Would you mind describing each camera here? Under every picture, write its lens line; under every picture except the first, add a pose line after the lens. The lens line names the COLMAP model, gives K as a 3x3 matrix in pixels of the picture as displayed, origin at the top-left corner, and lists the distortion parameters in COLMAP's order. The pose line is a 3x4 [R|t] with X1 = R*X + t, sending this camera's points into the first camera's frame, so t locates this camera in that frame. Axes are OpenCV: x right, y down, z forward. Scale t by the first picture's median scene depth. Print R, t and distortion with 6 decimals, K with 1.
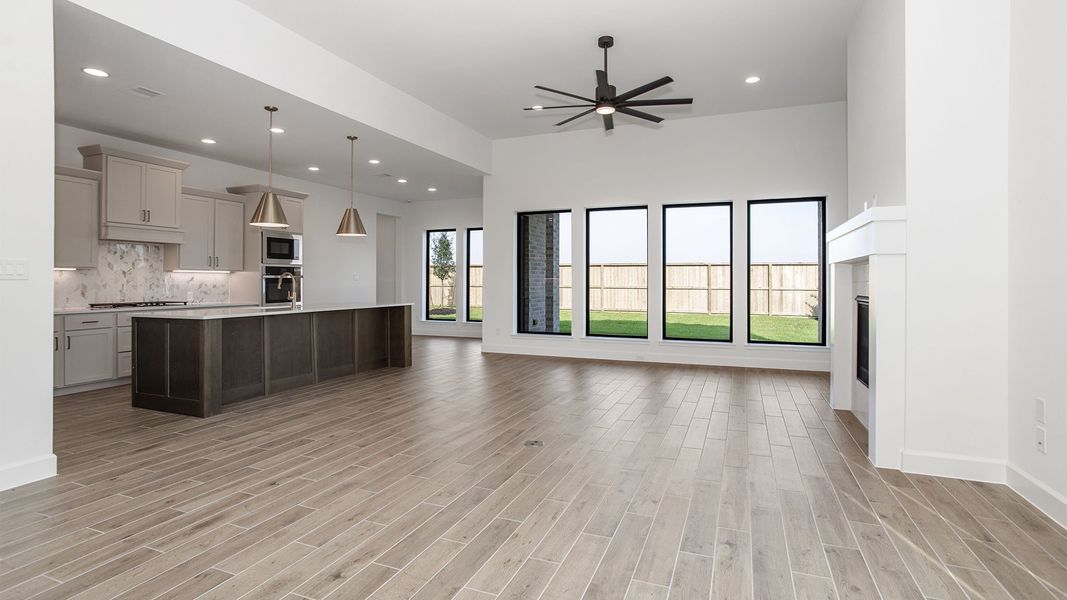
lens RADIAL K [[515.0, 0, 533.6], [0, 515.0, 280.4], [0, 0, 1]] dist [-0.001912, 0.000517]
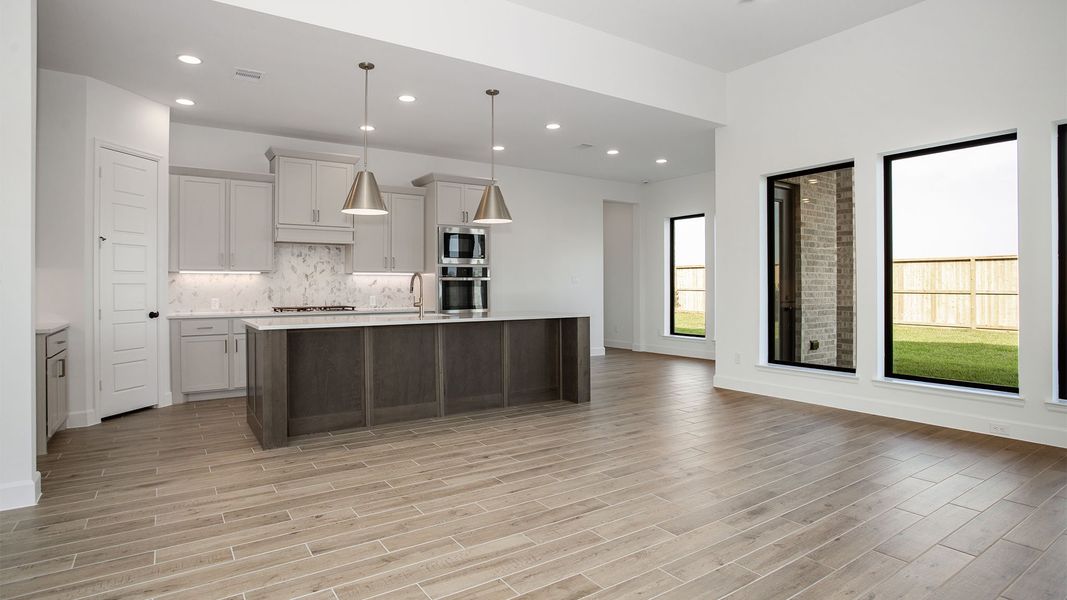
lens RADIAL K [[562.5, 0, 532.8], [0, 562.5, 285.2], [0, 0, 1]] dist [-0.068786, 0.029060]
pose [[0.836733, -0.002469, -0.547606, 0.135294], [0.004050, 0.999990, 0.001680, 0.002672], [0.547597, -0.003623, 0.836734, 0.330443]]
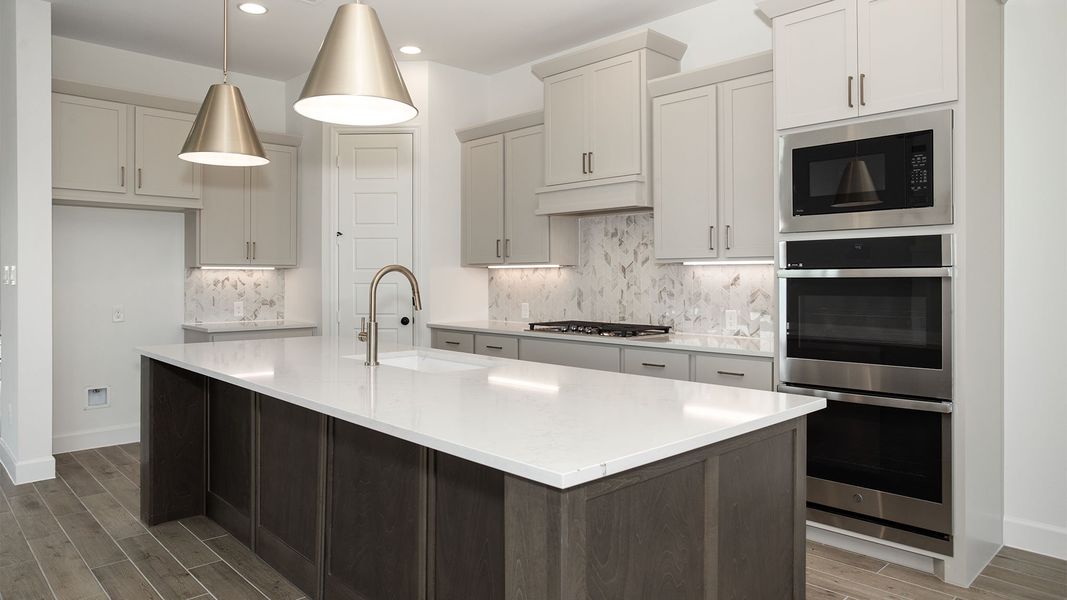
lens RADIAL K [[683.3, 0, 533.8], [0, 683.3, 279.5], [0, 0, 1]] dist [-0.001123, 0.000580]
pose [[-0.393560, -0.004048, -0.919290, -0.069841], [-0.003164, 0.999990, -0.003049, -0.001245], [0.919294, 0.001709, -0.393569, 1.135604]]
